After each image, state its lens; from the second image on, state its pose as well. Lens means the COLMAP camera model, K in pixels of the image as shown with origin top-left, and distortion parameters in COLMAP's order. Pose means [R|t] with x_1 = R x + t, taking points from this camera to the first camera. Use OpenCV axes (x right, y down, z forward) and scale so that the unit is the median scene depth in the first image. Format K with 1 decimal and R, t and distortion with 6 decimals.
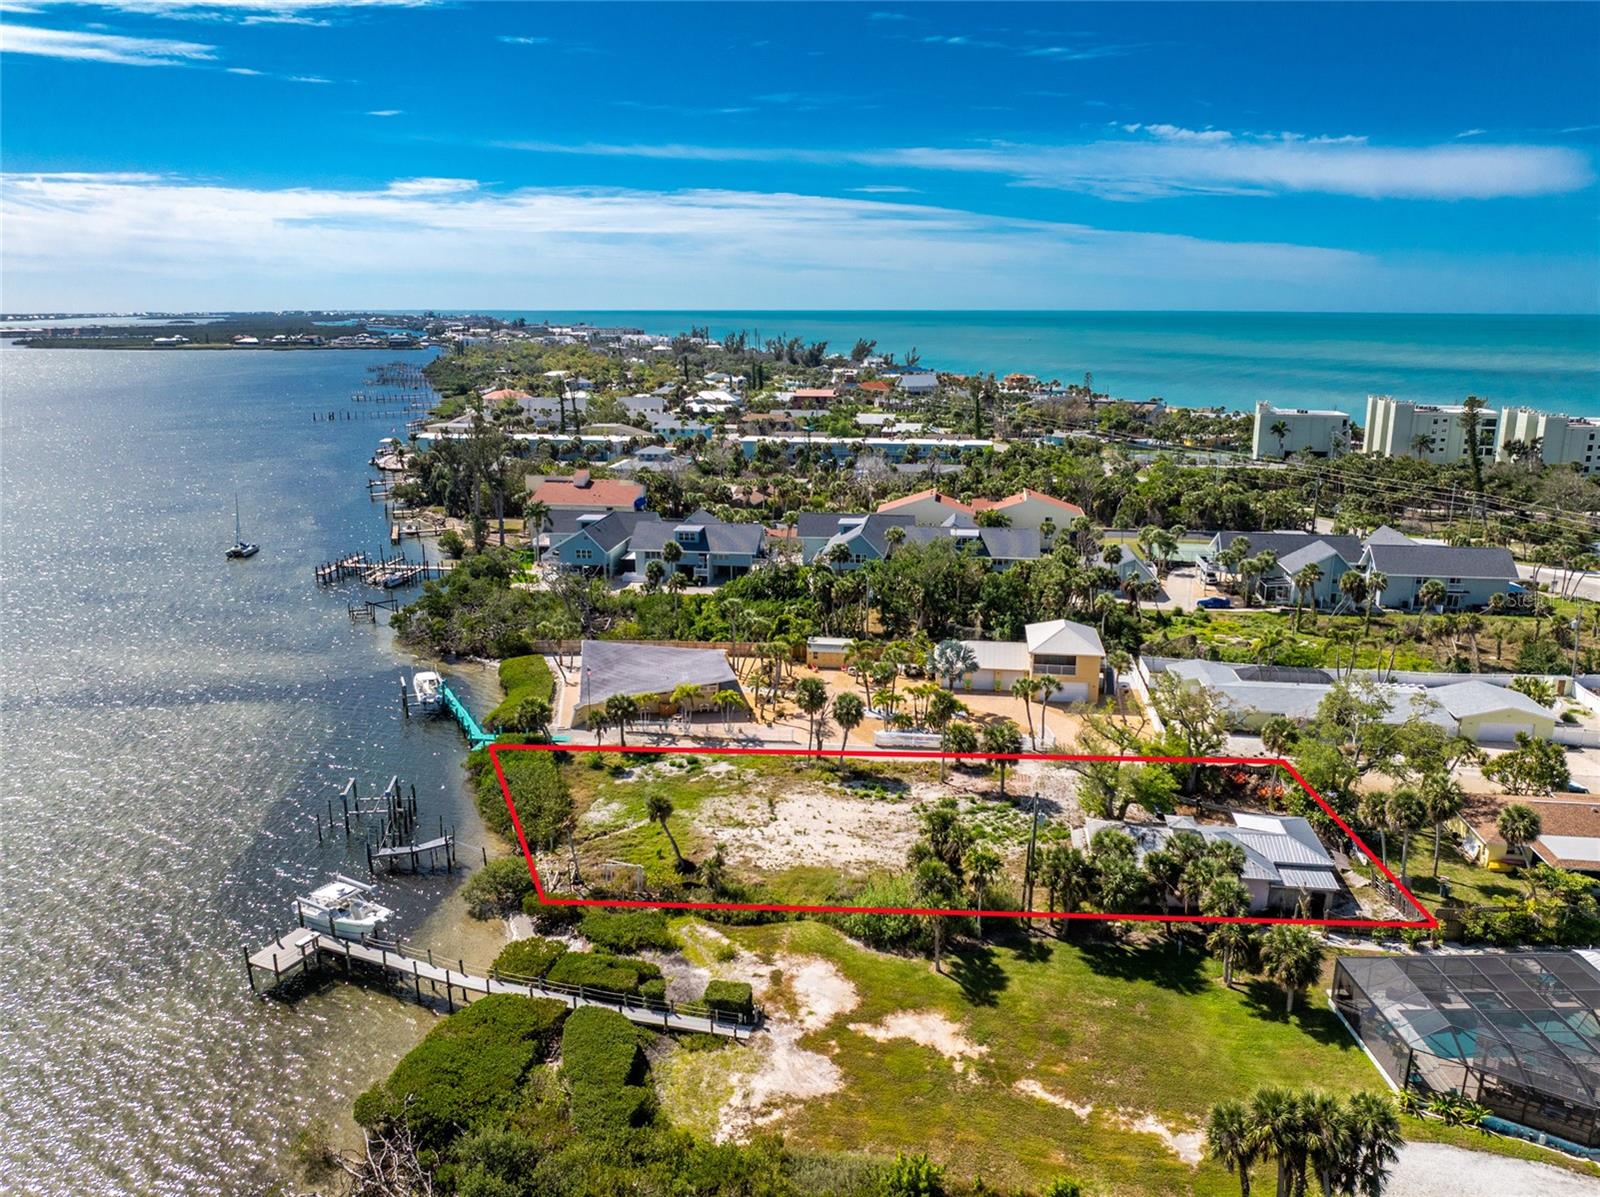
lens RADIAL K [[1136.6, 0, 802.3], [0, 1136.6, 570.7], [0, 0, 1]] dist [-0.051139, 0.020668]
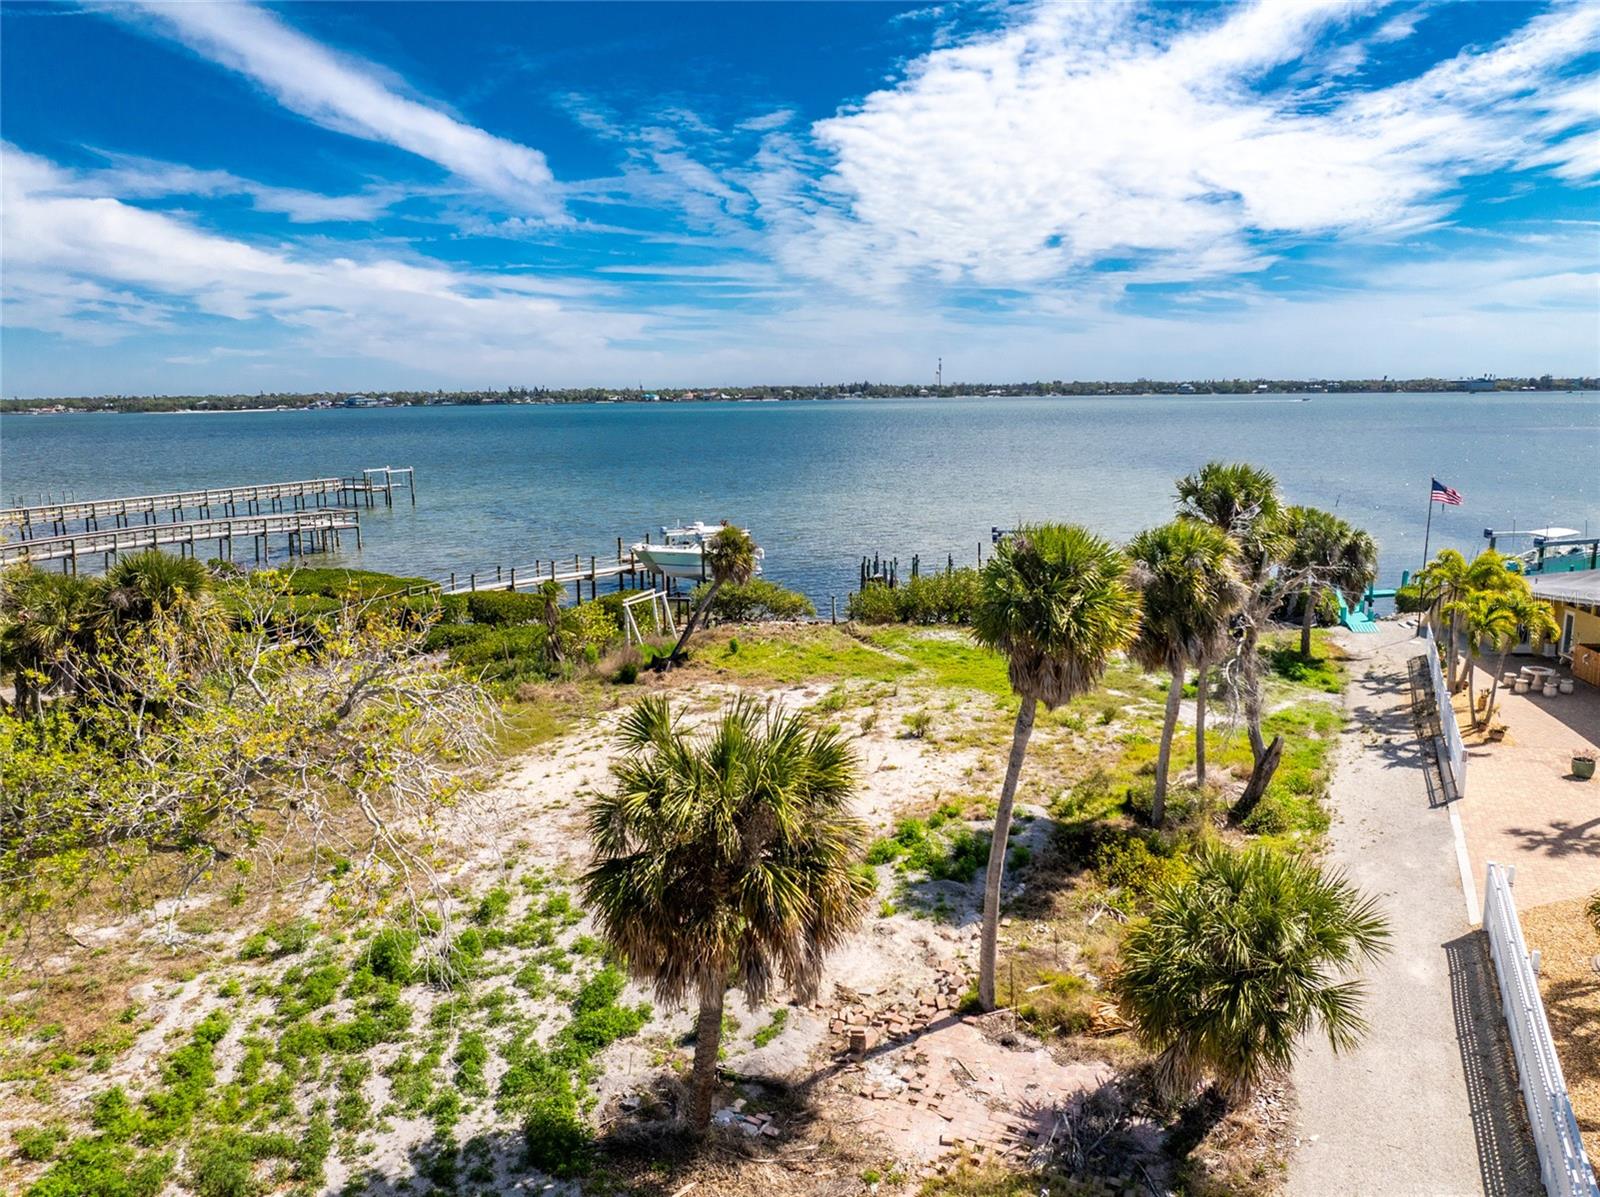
lens RADIAL K [[1138.5, 0, 800.4], [0, 1138.5, 574.2], [0, 0, 1]] dist [-0.054090, 0.032881]
pose [[-0.314659, 0.153238, -0.936754, 0.308309], [-0.199974, 0.954031, 0.223236, 0.084502], [0.927901, 0.257570, -0.269551, 1.038159]]
